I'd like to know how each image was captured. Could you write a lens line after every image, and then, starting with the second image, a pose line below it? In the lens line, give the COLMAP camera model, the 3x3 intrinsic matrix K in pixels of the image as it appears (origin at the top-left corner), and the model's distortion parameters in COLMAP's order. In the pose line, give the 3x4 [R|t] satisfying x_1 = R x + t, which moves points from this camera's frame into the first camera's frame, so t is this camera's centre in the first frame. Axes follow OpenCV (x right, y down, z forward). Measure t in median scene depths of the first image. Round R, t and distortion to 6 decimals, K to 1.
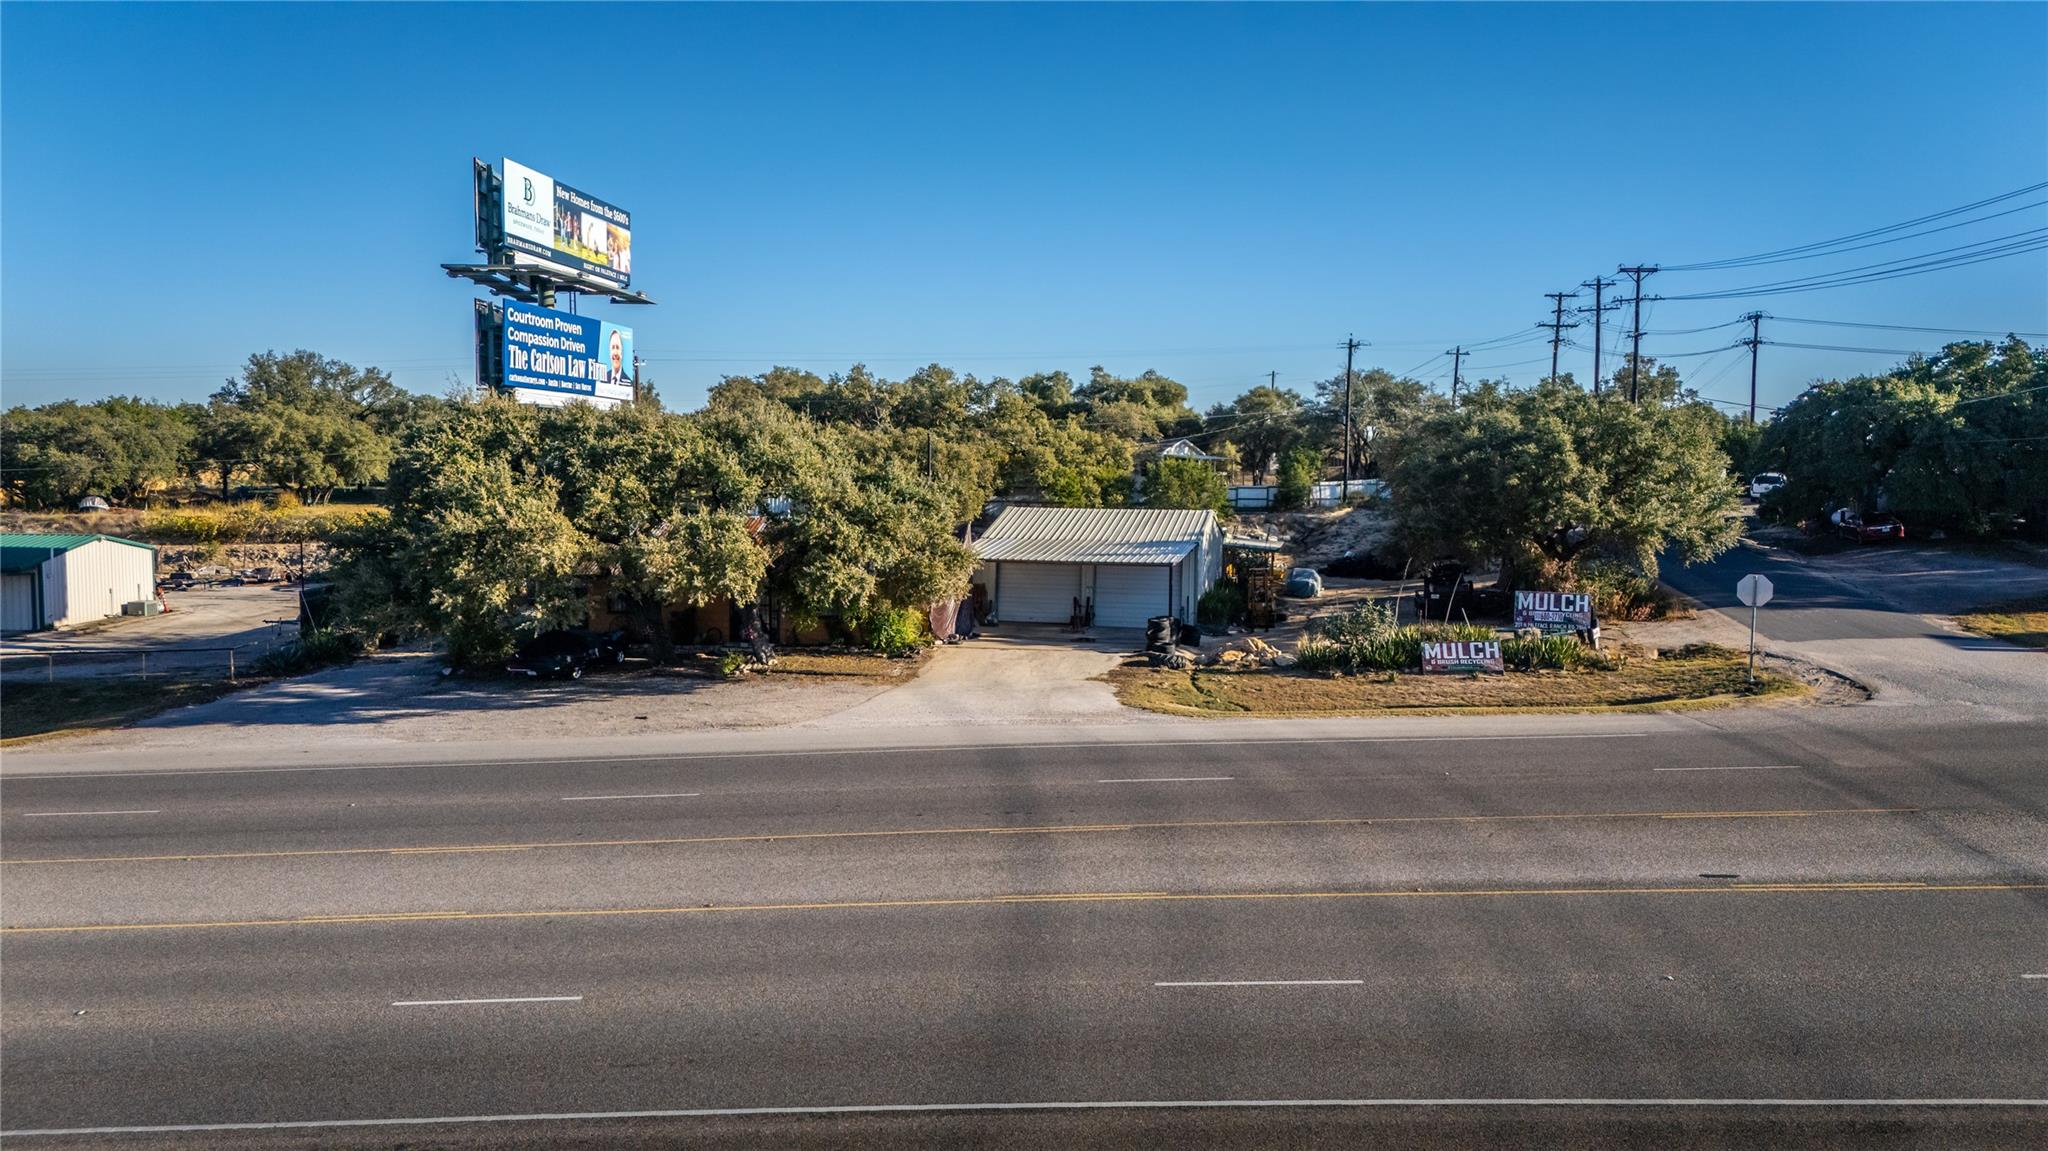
lens RADIAL K [[1520.8, 0, 1020.5], [0, 1520.8, 573.0], [0, 0, 1]] dist [0.048859, -0.048591]
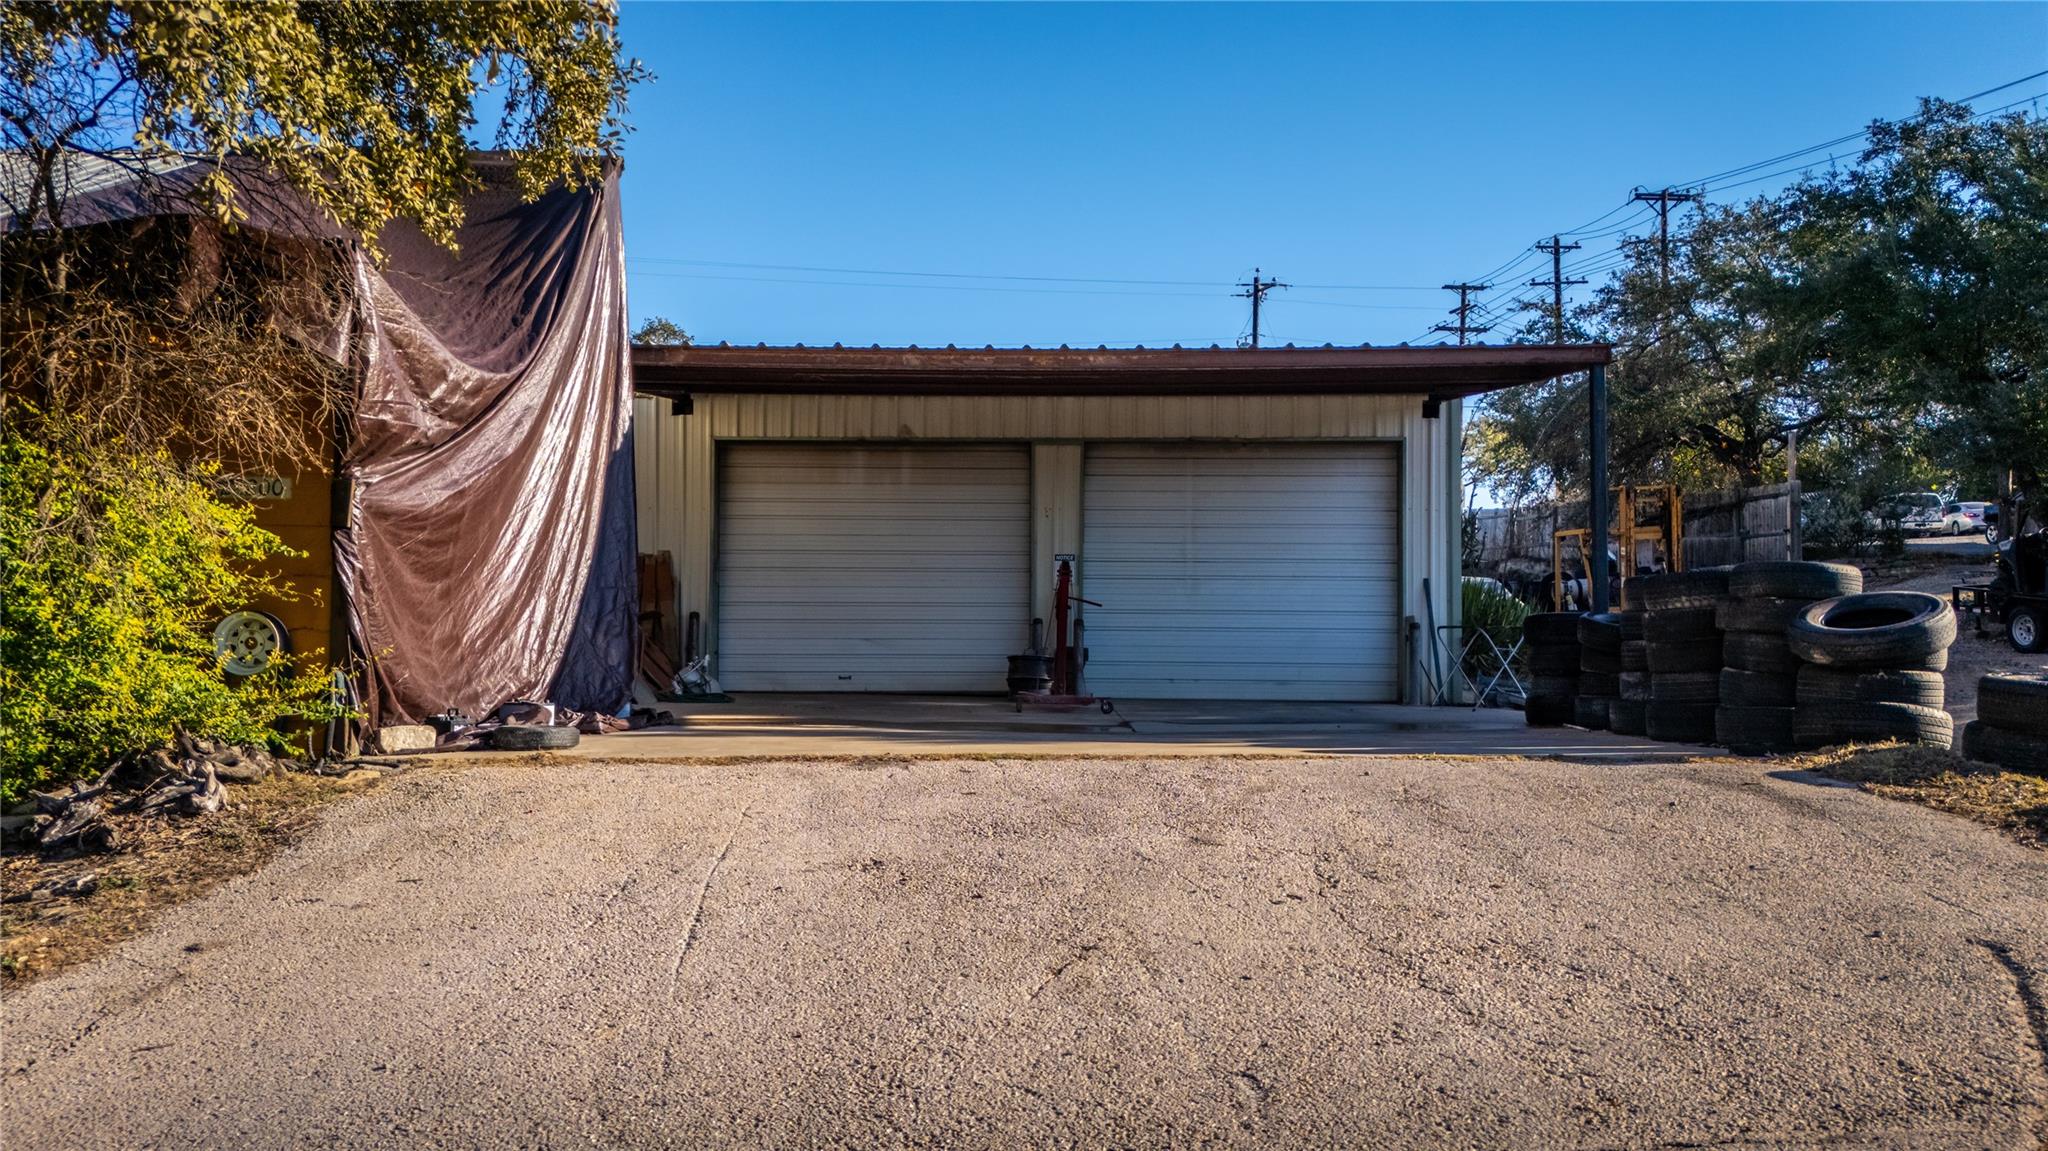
lens RADIAL K [[1520.8, 0, 1025.8], [0, 1520.8, 576.9], [0, 0, 1]] dist [0.048859, -0.048591]
pose [[0.970940, 0.002153, 0.239315, -0.028246], [0.023363, 0.994331, -0.103731, 0.042530], [-0.238182, 0.106308, 0.965385, 0.760660]]
